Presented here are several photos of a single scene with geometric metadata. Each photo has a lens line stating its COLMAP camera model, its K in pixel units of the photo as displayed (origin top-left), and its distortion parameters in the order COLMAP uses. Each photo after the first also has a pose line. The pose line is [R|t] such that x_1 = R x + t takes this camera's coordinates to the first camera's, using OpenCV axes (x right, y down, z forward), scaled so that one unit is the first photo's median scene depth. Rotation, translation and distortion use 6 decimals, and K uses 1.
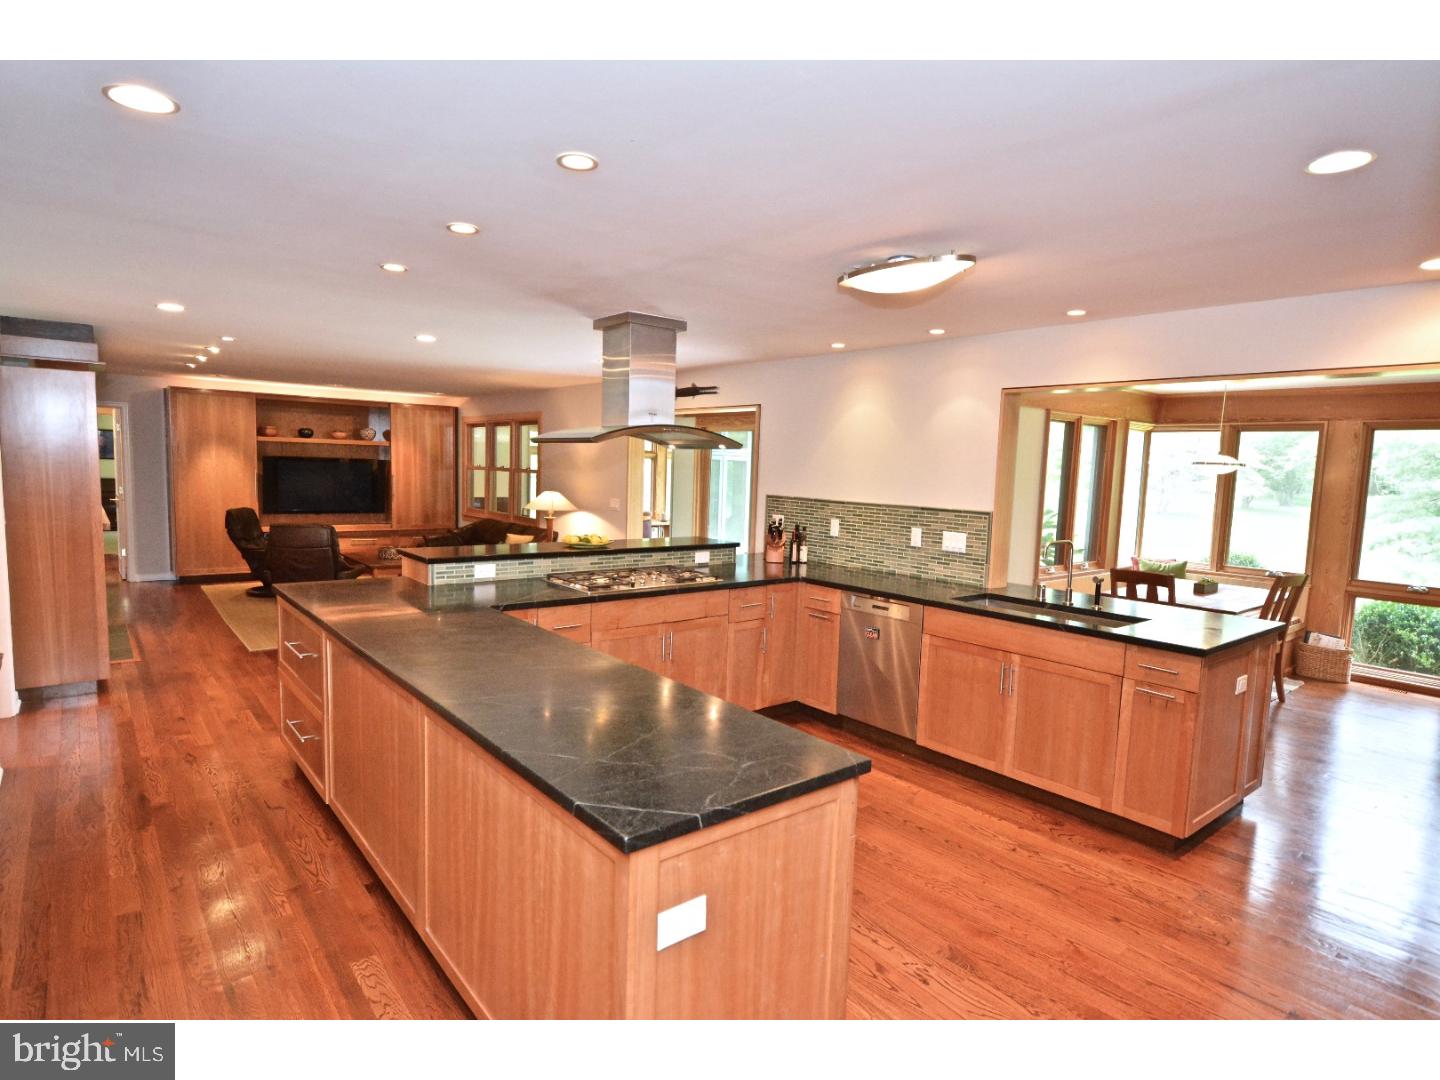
lens RADIAL K [[782.6, 0, 720.0], [0, 782.6, 540.0], [0, 0, 1]] dist [-0.003516, -0.000960]
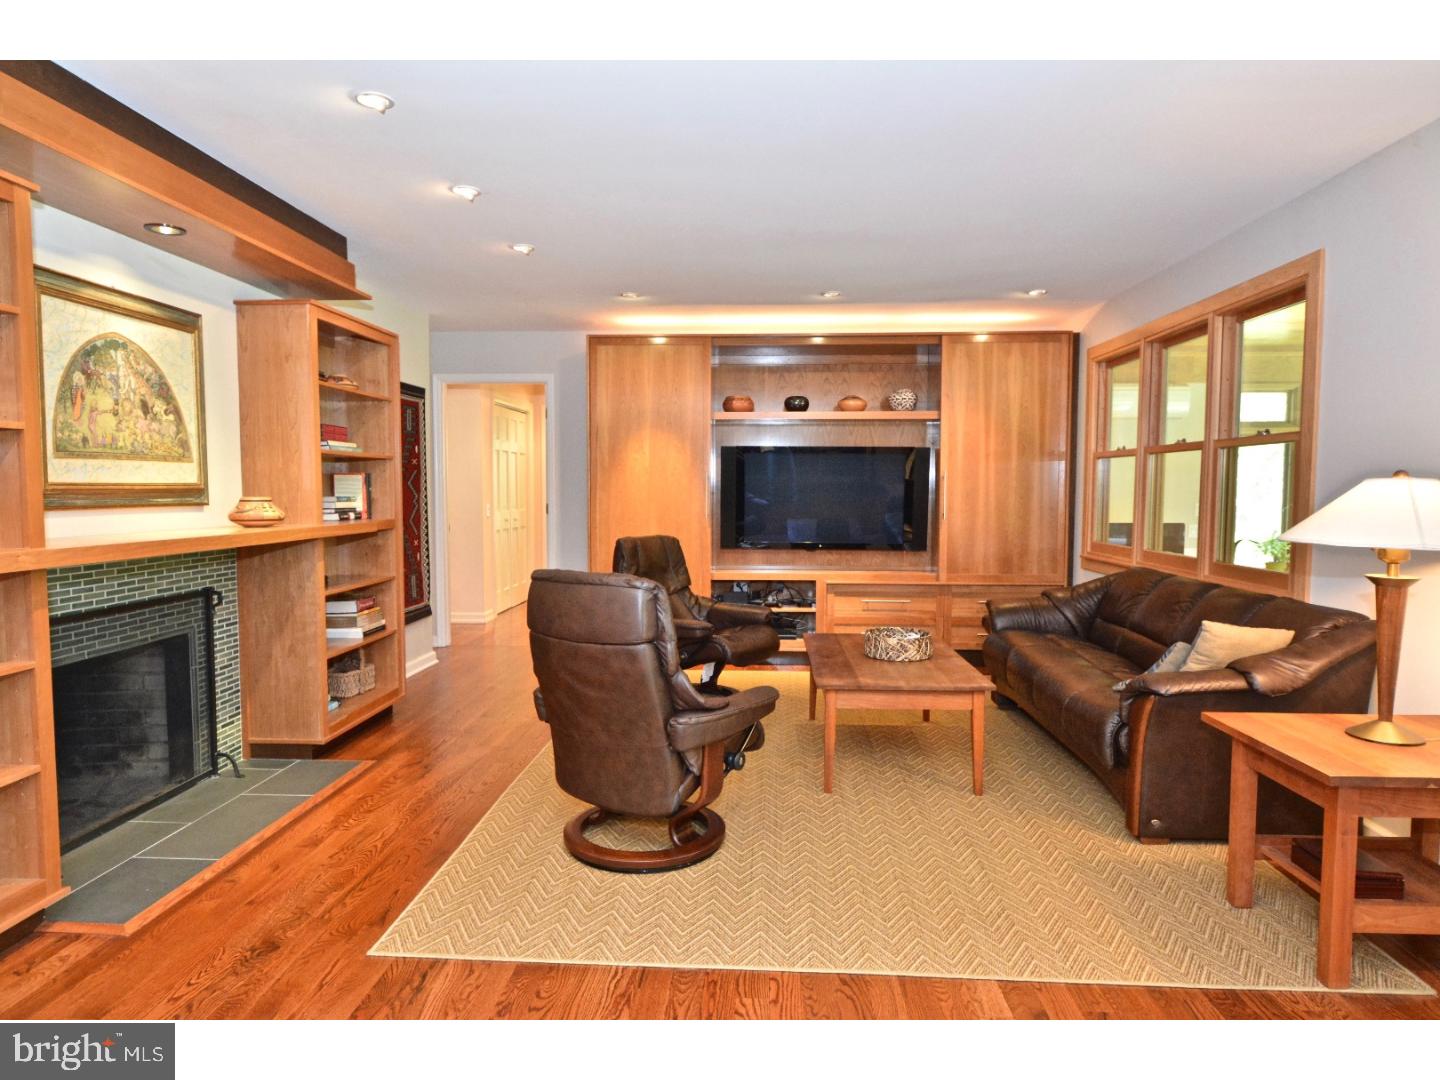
lens RADIAL K [[872.8, 0, 720.0], [0, 872.8, 540.0], [0, 0, 1]] dist [-0.000403, -0.002476]
pose [[0.741206, 0.010310, -0.671199, -0.149998], [-0.043294, 0.998534, -0.032472, -0.017555], [0.669880, 0.053128, 0.740566, 0.502670]]
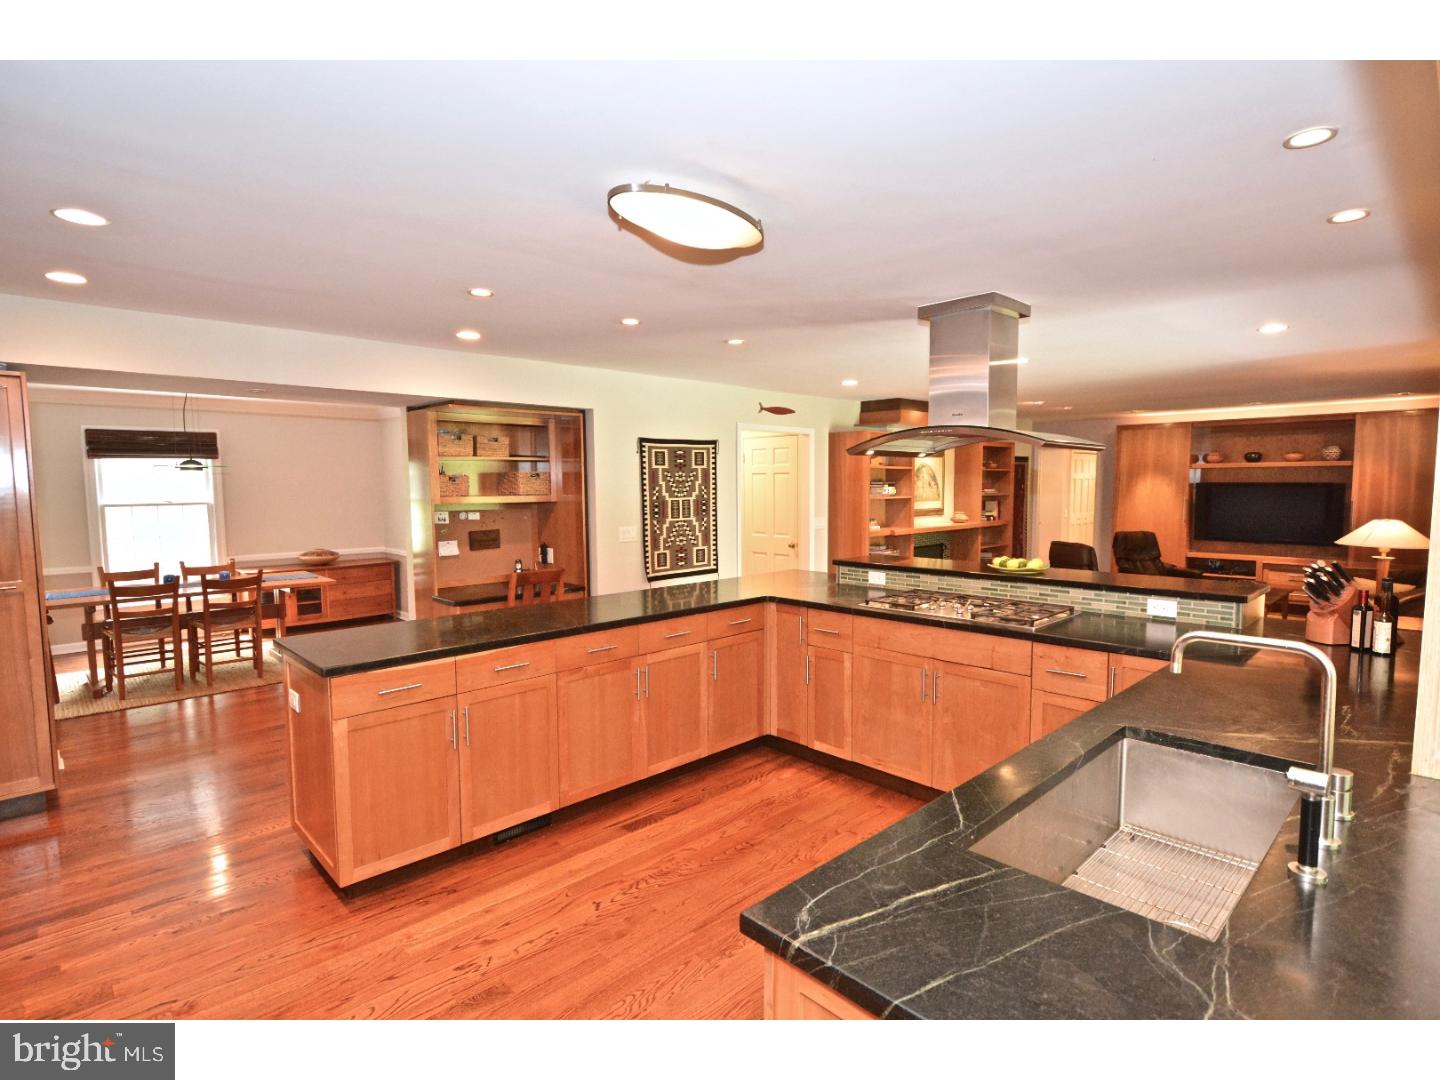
lens RADIAL K [[731.0, 0, 720.0], [0, 731.0, 540.0], [0, 0, 1]] dist [0.001122, -0.000105]
pose [[0.086313, 0.044966, -0.995253, 0.295516], [-0.087264, 0.995483, 0.037408, -0.013870], [0.992439, 0.083621, 0.089847, 0.287526]]
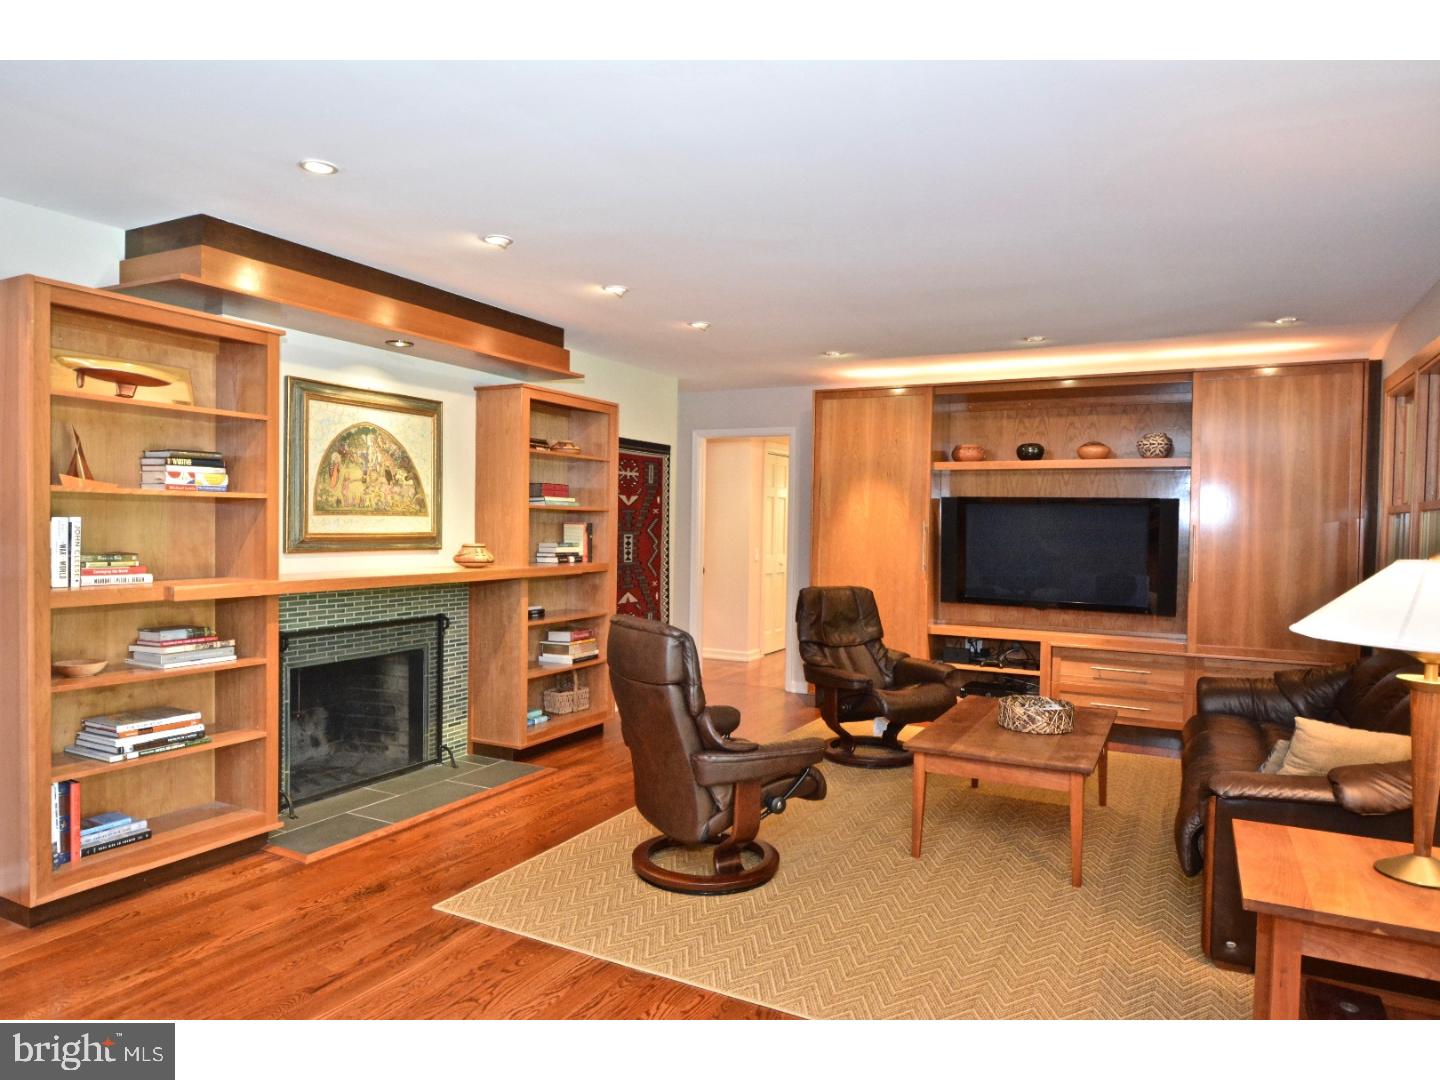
lens RADIAL K [[913.3, 0, 720.0], [0, 913.3, 540.0], [0, 0, 1]] dist [0.000234, -0.001536]
pose [[0.392913, -0.007820, -0.919543, -0.049152], [-0.092647, 0.994539, -0.048045, -0.029602], [0.914897, 0.104070, 0.390043, 0.572380]]
